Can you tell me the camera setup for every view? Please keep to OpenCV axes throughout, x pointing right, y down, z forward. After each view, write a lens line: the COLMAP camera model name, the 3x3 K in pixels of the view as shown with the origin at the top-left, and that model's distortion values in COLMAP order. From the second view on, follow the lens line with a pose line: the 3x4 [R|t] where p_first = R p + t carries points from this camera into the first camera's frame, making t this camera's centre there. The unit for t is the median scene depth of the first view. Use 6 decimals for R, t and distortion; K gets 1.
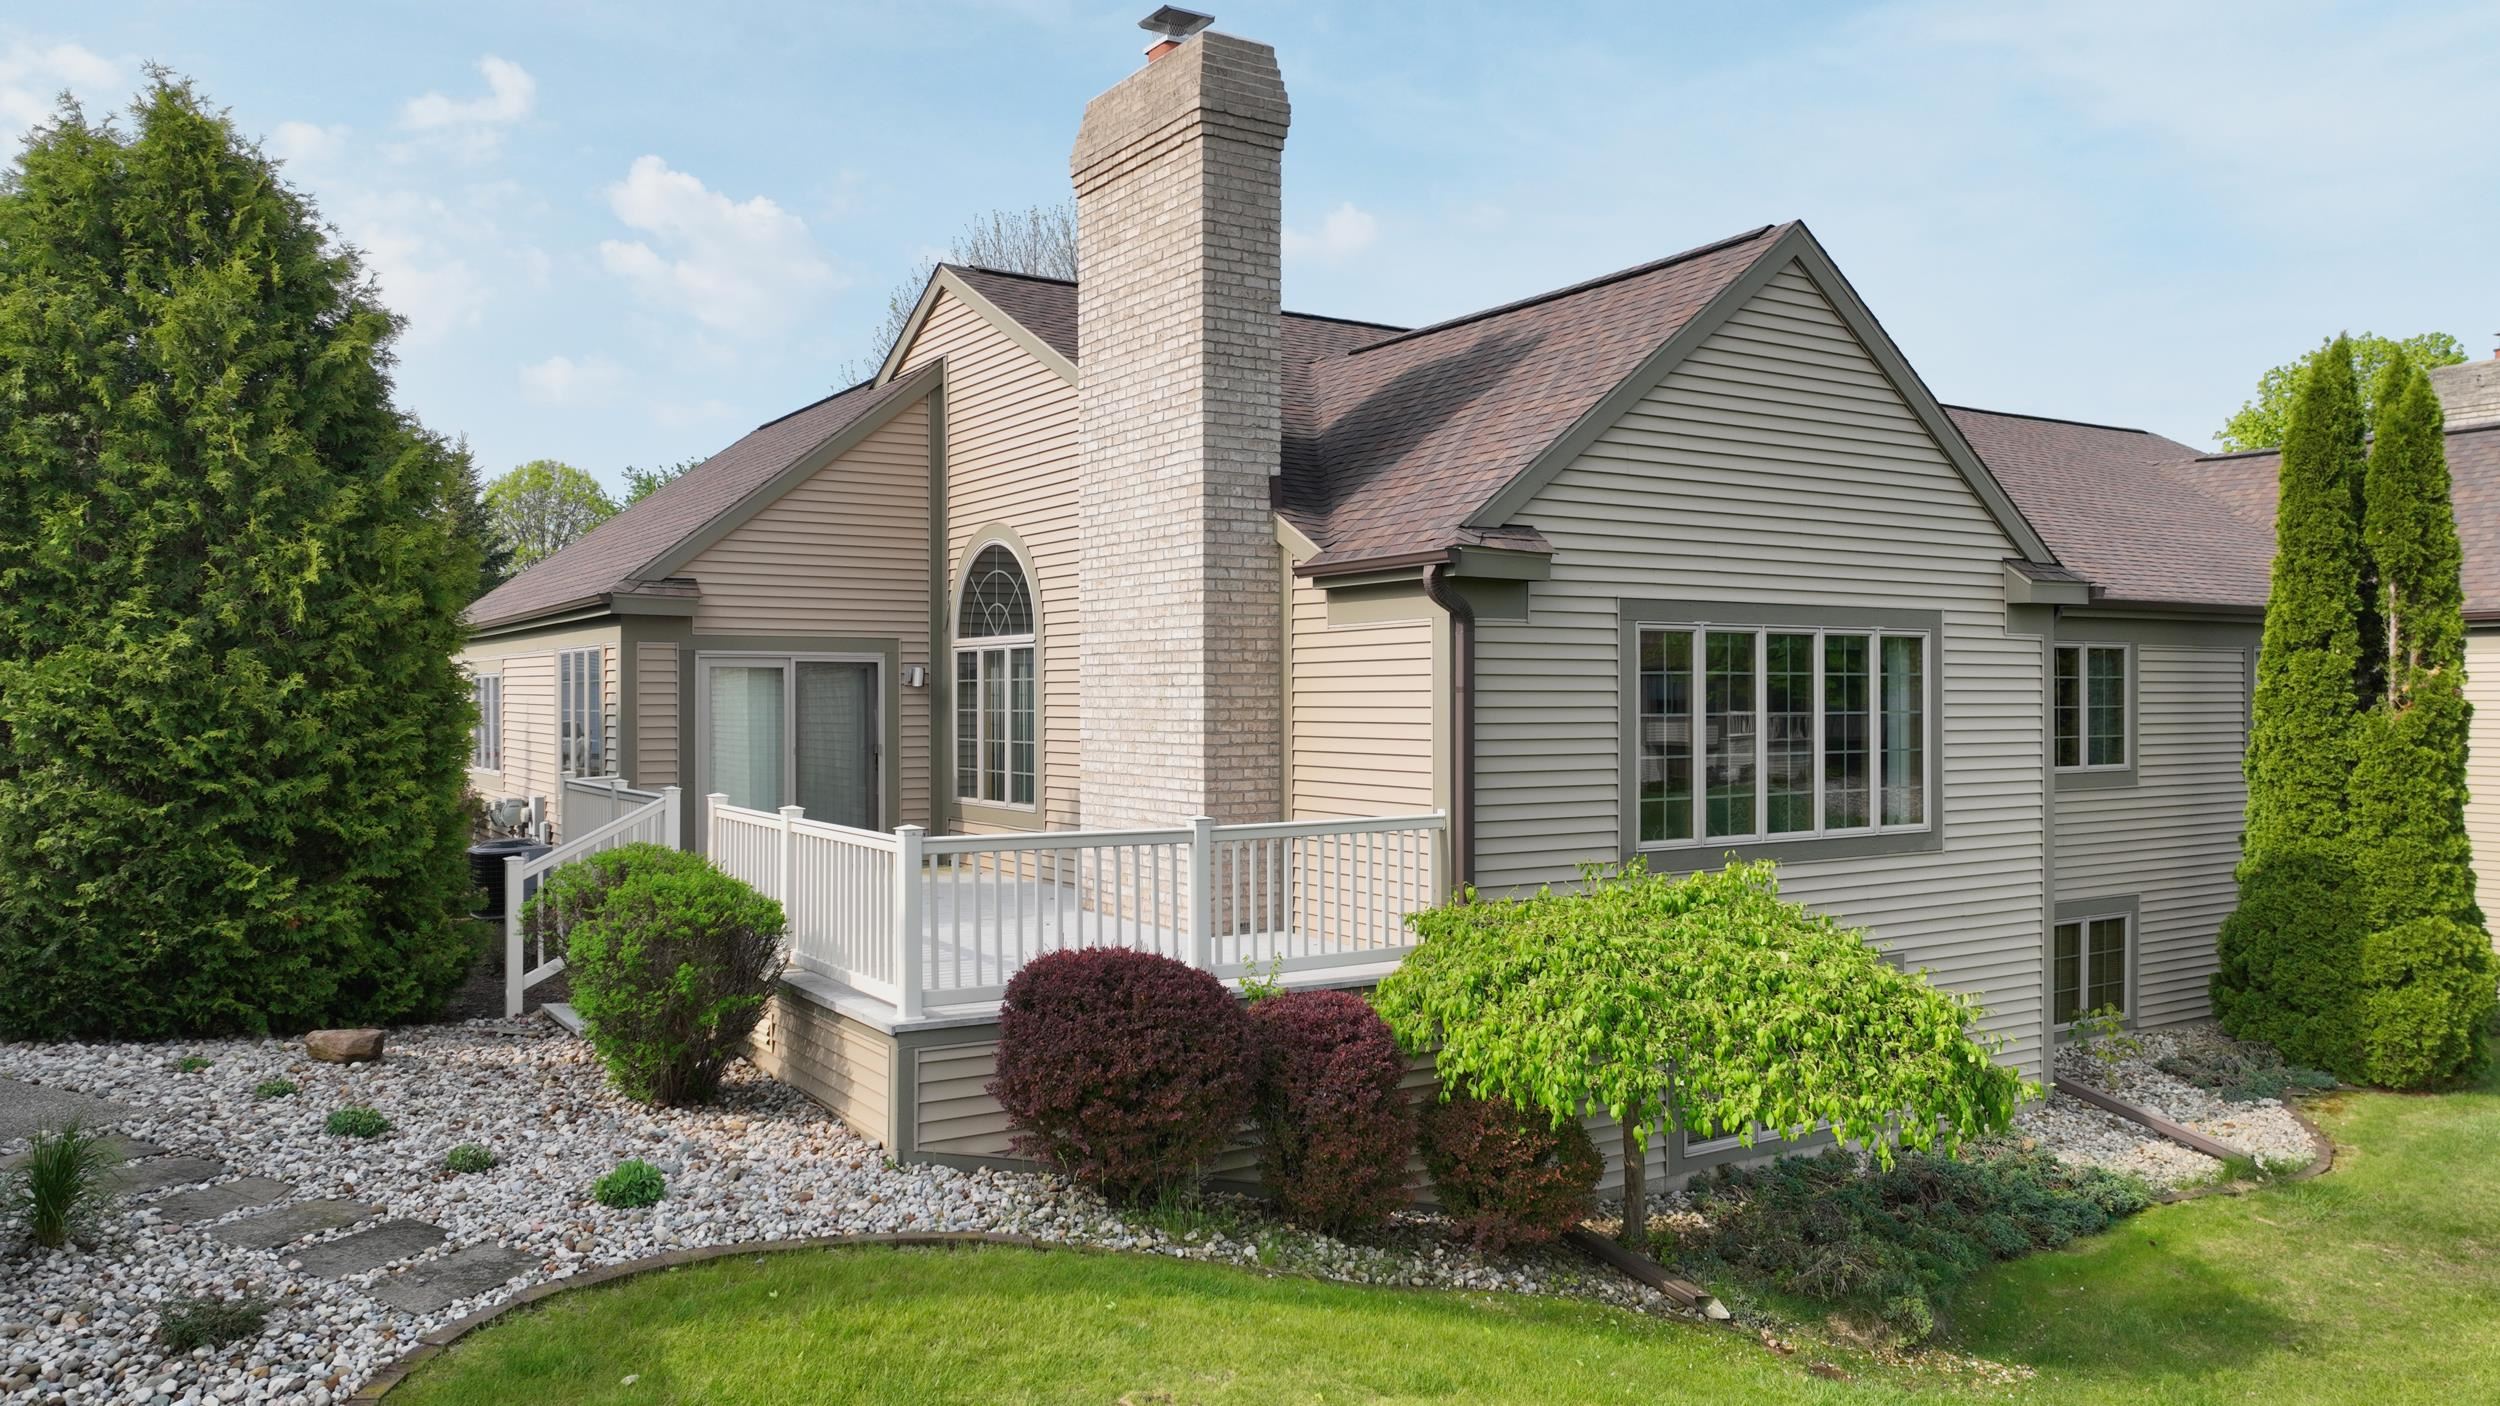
lens RADIAL K [[1762.3, 0, 1250.0], [0, 1762.3, 703.0], [0, 0, 1]] dist [0.002373, 0.012784]
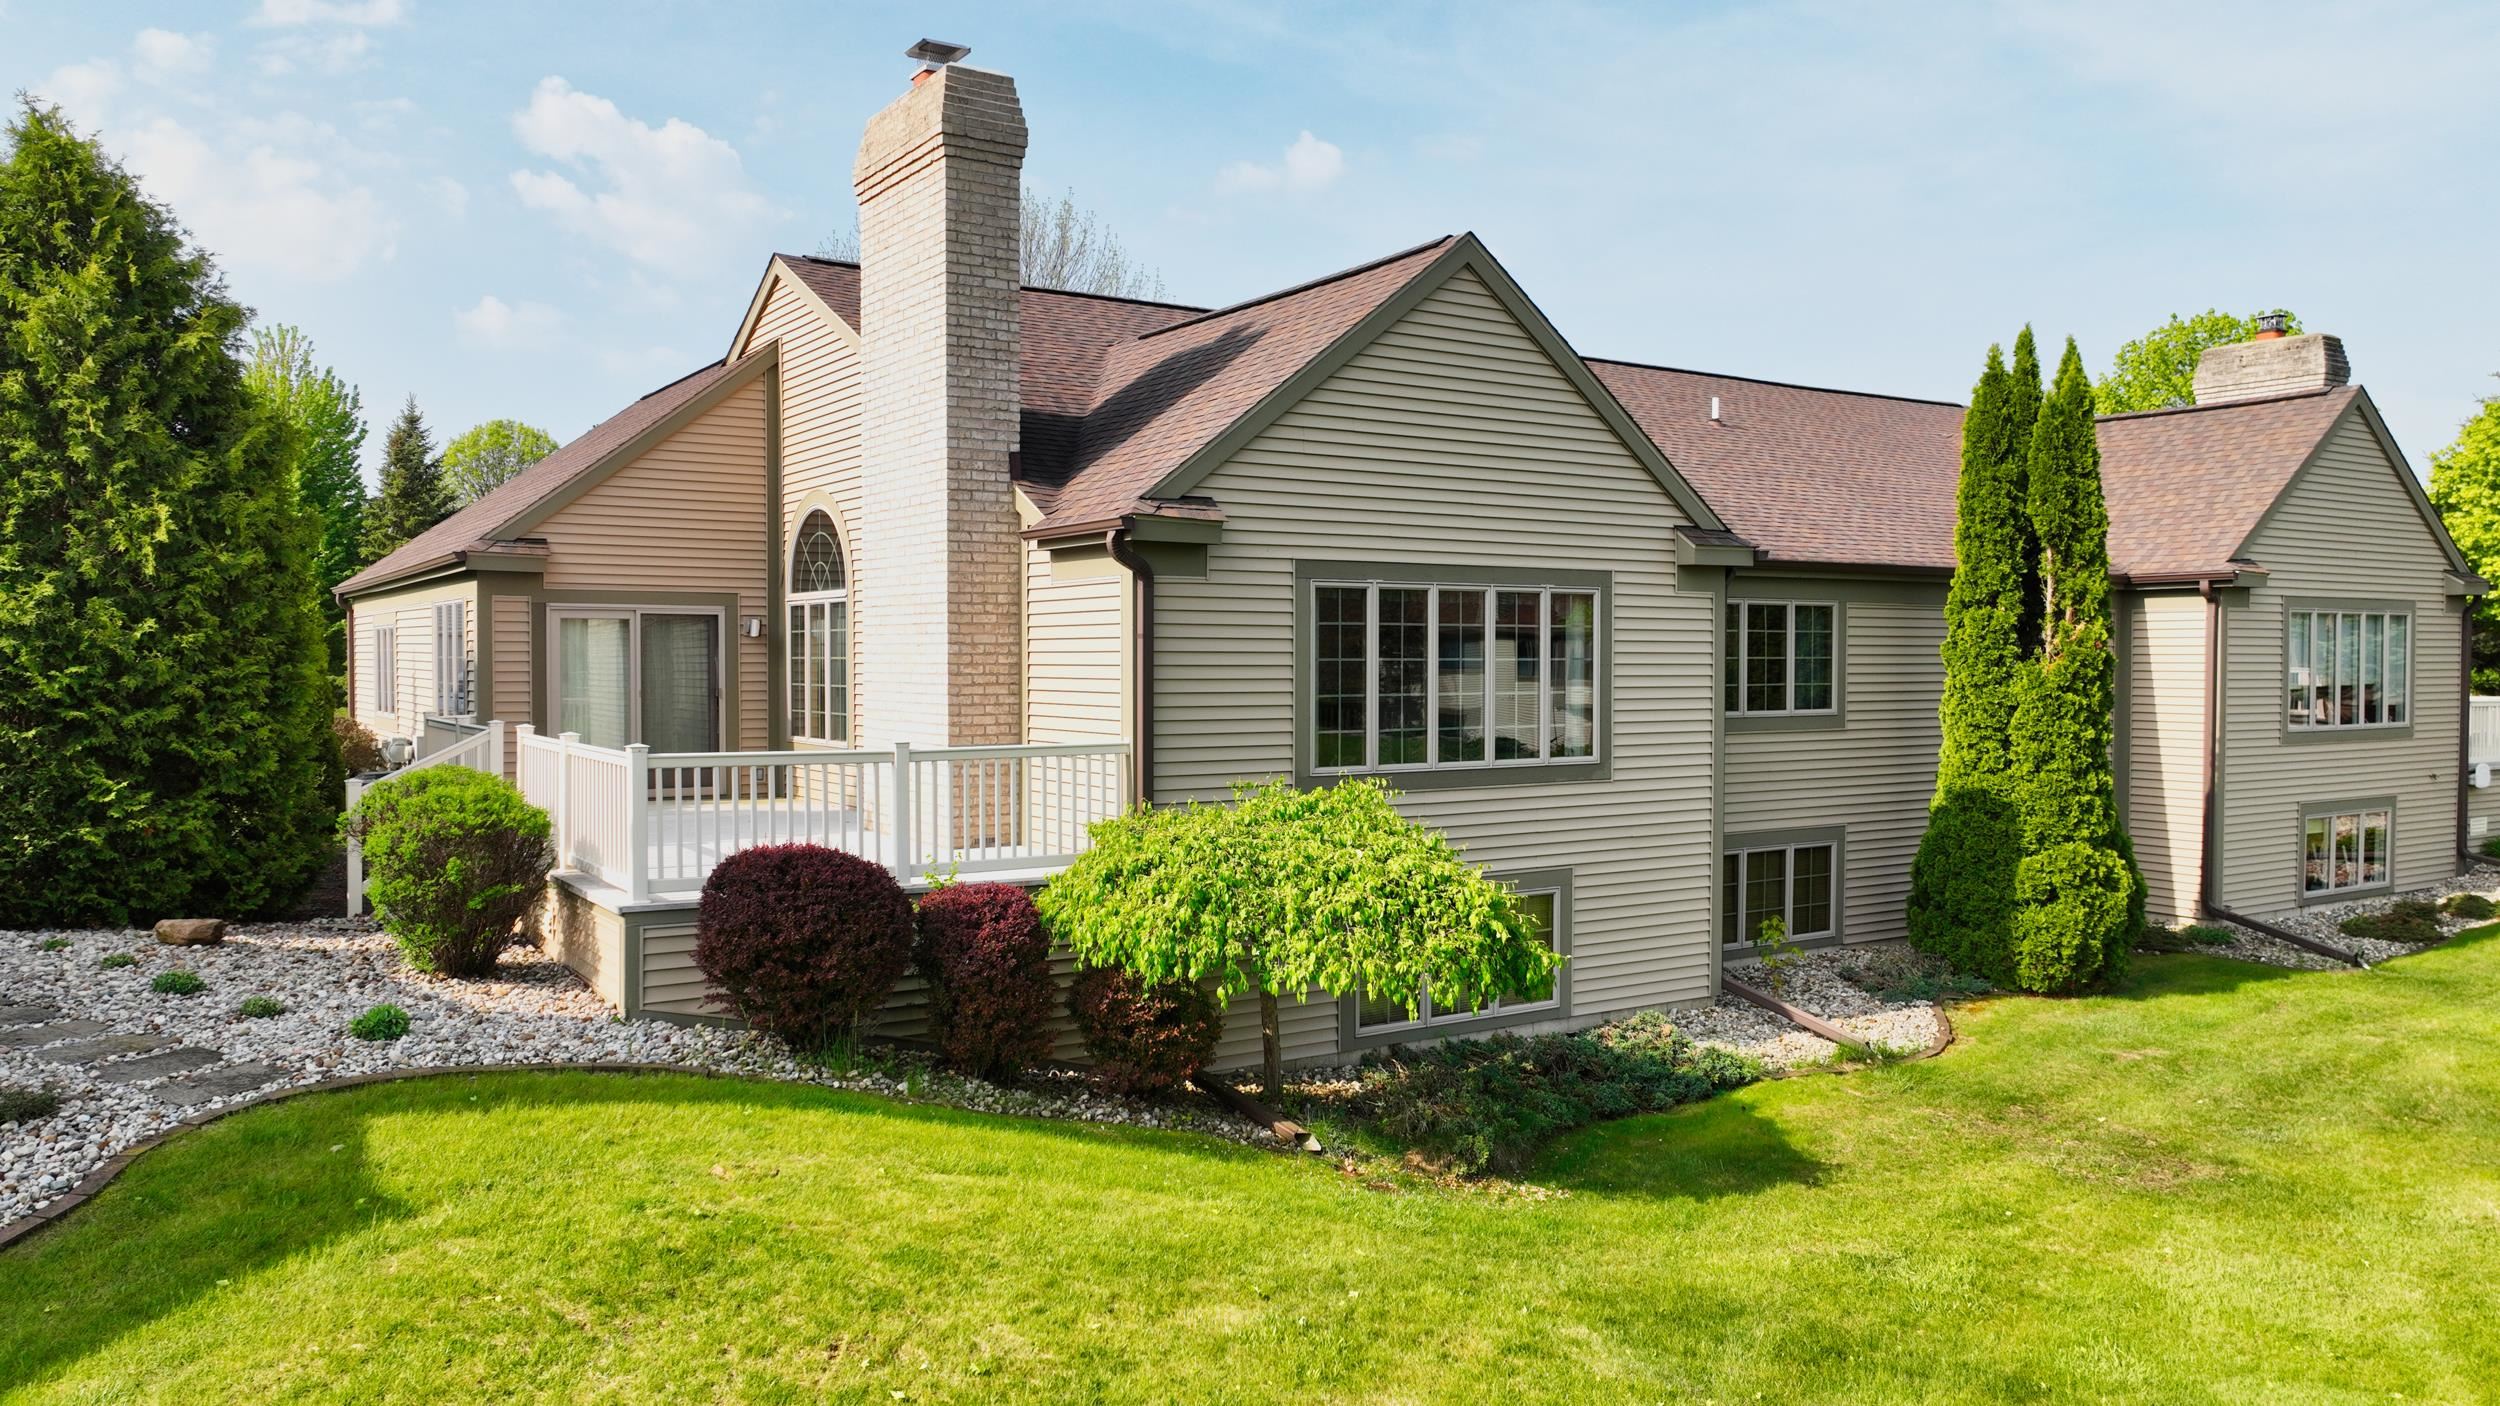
lens RADIAL K [[1762.3, 0, 1250.0], [0, 1762.3, 703.0], [0, 0, 1]] dist [0.002373, 0.012784]
pose [[0.999968, 0.003032, 0.007416, 0.161814], [-0.003198, 0.999743, 0.022446, 0.009189], [-0.007346, -0.022469, 0.999721, -0.160740]]
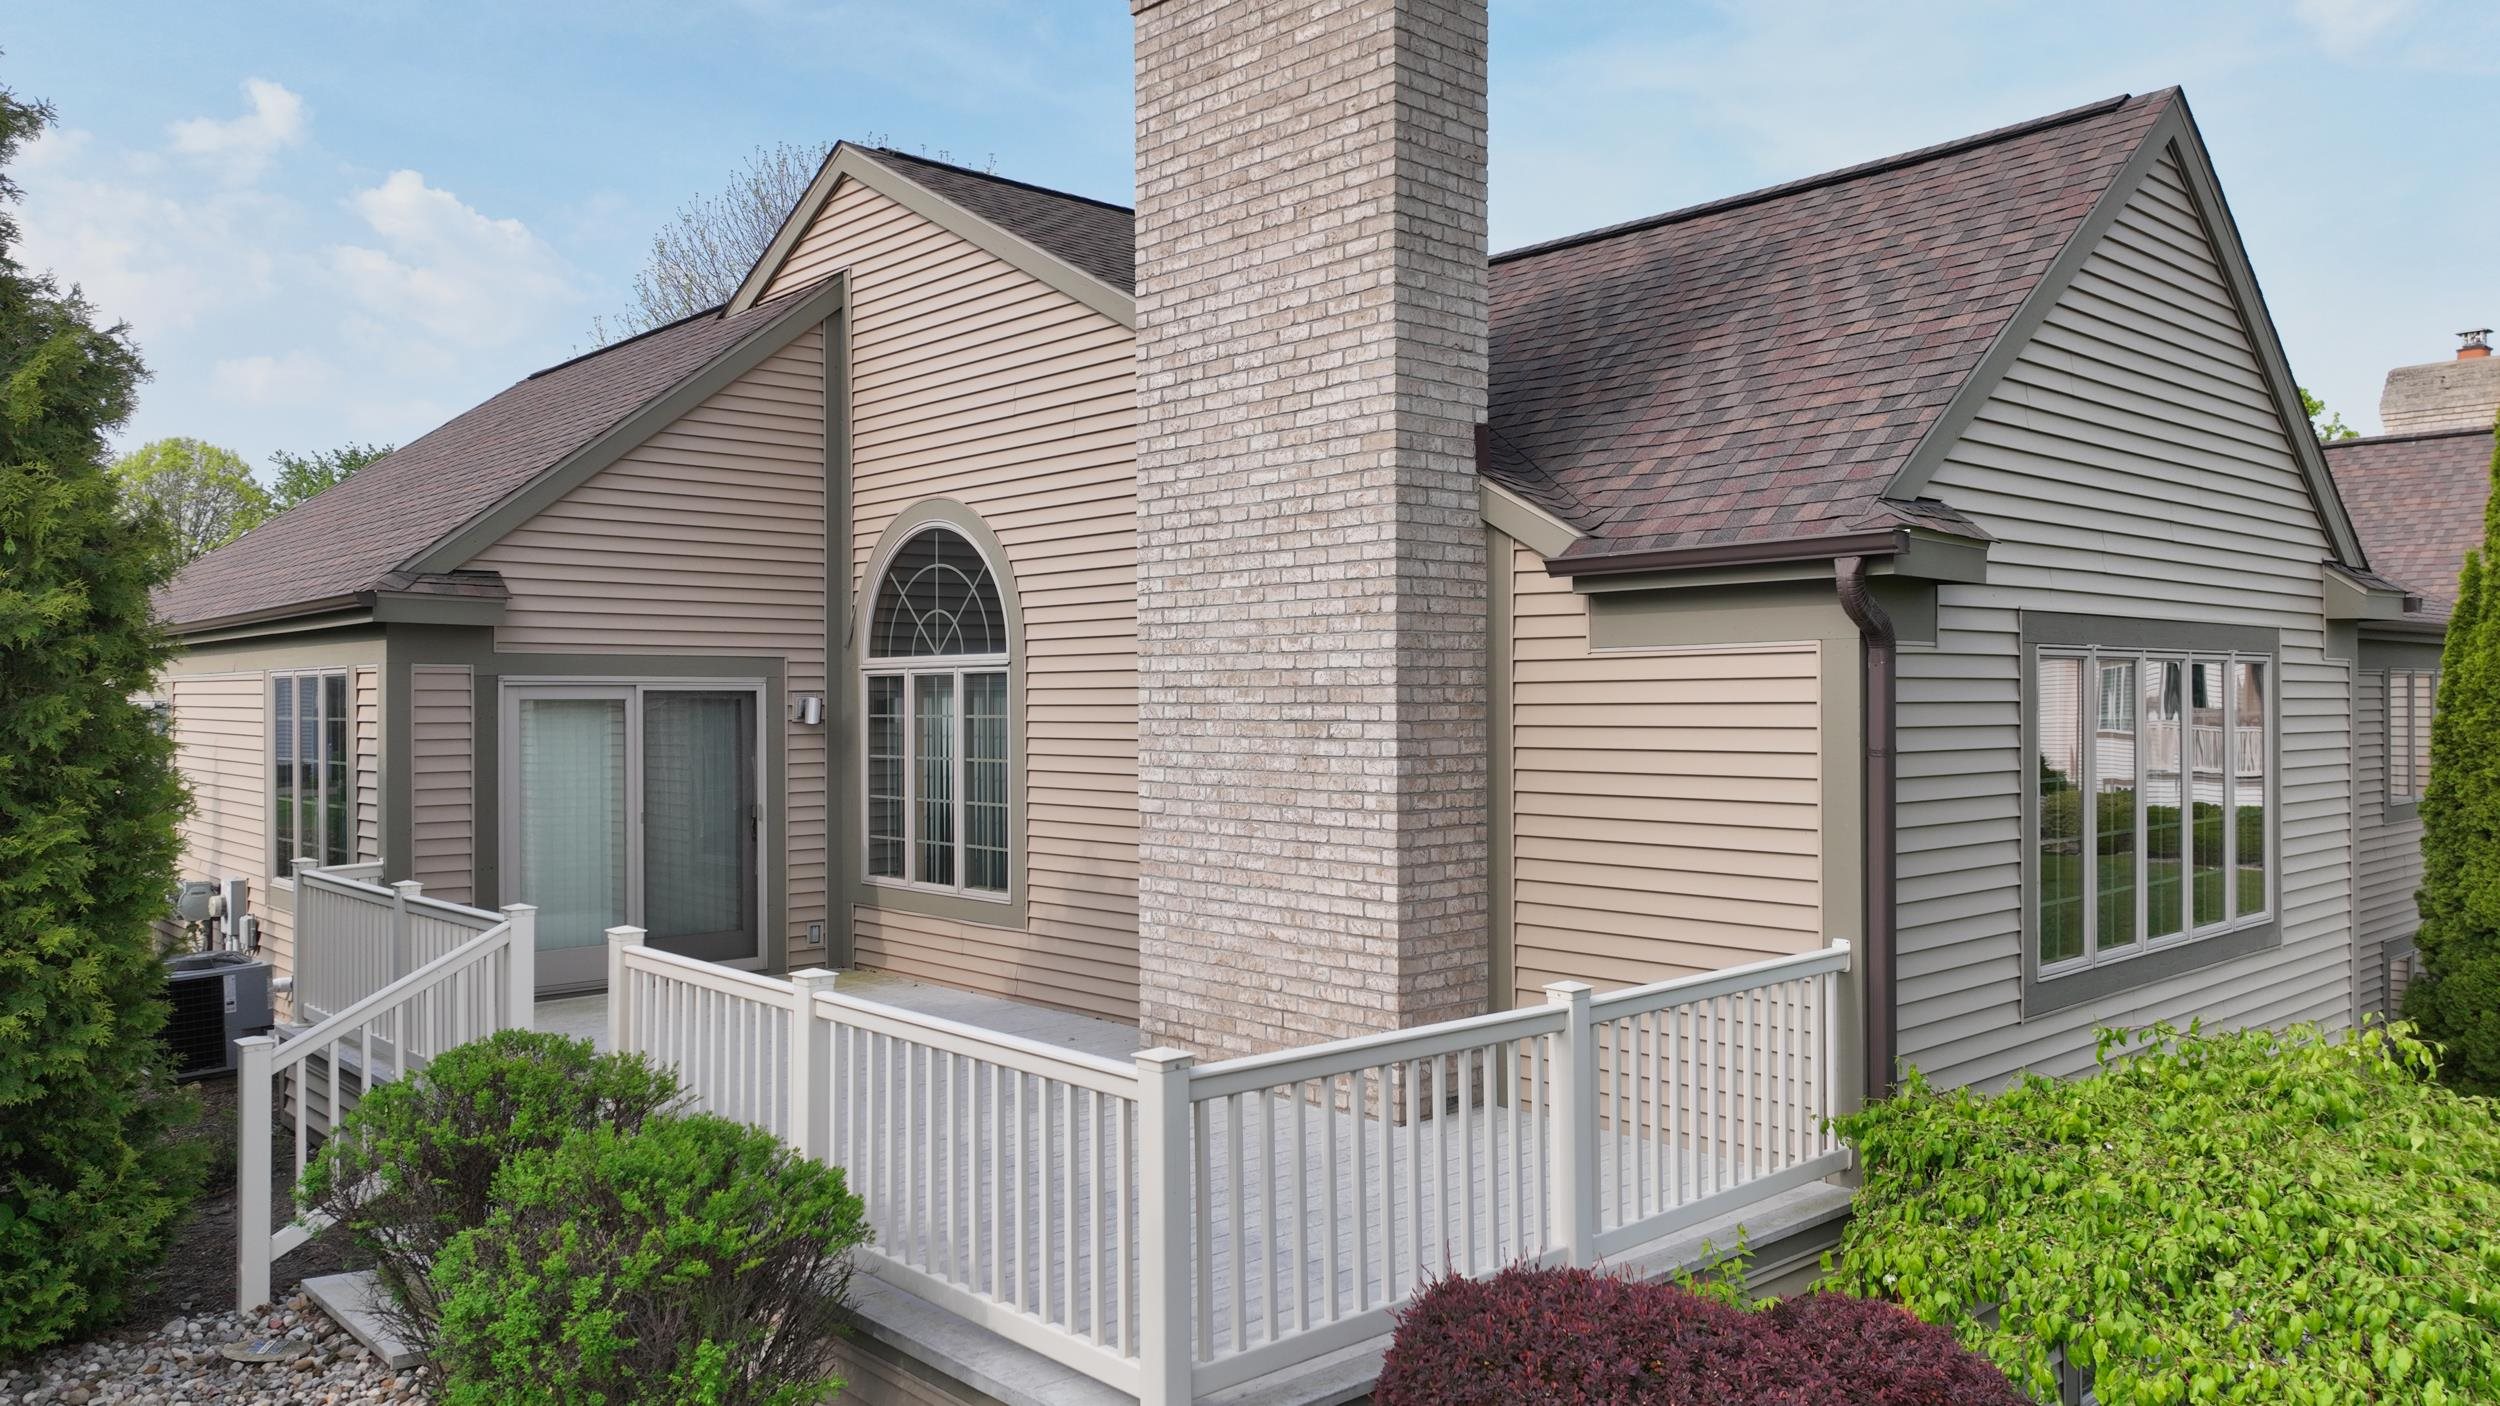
lens RADIAL K [[1757.8, 0, 1250.0], [0, 1757.8, 703.0], [0, 0, 1]] dist [0.008019, -0.000587]
pose [[0.985453, -0.002677, 0.169929, -0.187604], [0.003079, 0.999993, -0.002102, -0.022062], [-0.169922, 0.002595, 0.985454, 0.360699]]
